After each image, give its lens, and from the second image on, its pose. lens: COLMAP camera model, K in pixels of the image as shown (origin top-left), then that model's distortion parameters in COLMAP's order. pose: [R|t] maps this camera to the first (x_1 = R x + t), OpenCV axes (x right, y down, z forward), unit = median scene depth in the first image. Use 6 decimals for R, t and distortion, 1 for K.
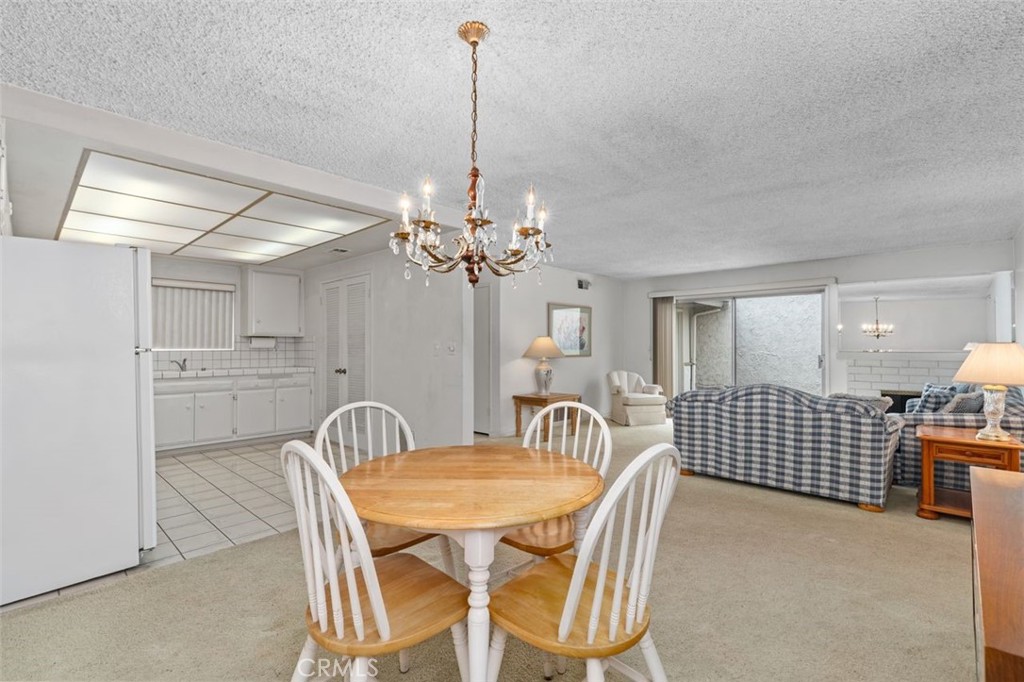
lens RADIAL K [[457.6, 0, 537.9], [0, 457.6, 343.2], [0, 0, 1]] dist [0.002892, 0.000038]
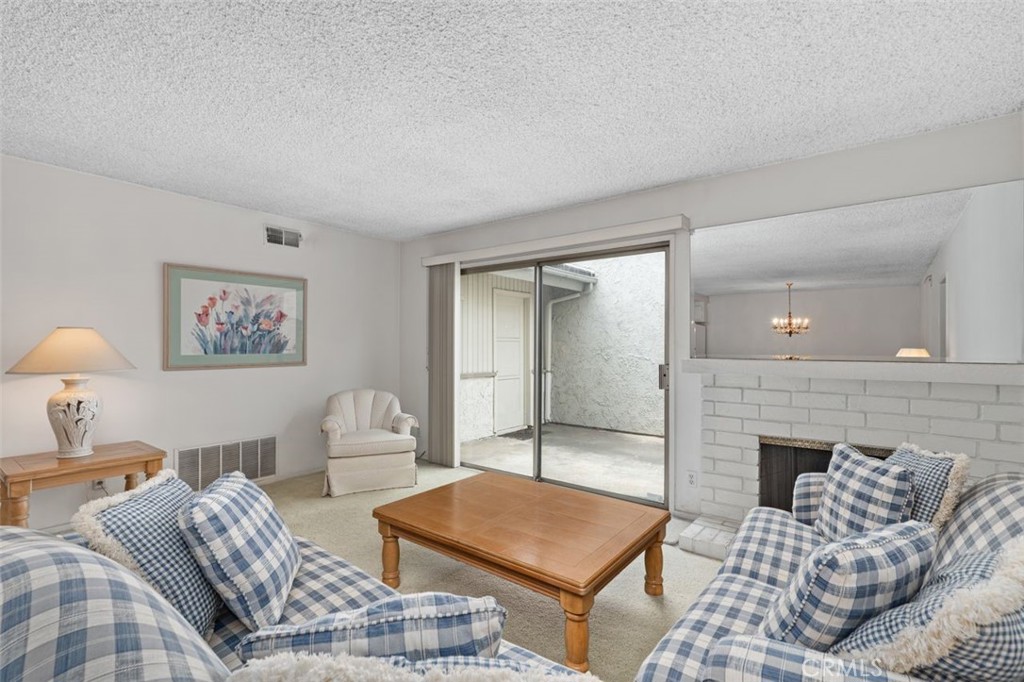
lens RADIAL K [[457.6, 0, 537.9], [0, 457.6, 343.2], [0, 0, 1]] dist [0.002892, 0.000038]
pose [[0.994833, 0.001852, 0.101503, 0.292040], [-0.002066, 0.999996, 0.001999, 0.000198], [-0.101499, -0.002198, 0.994833, 0.336241]]
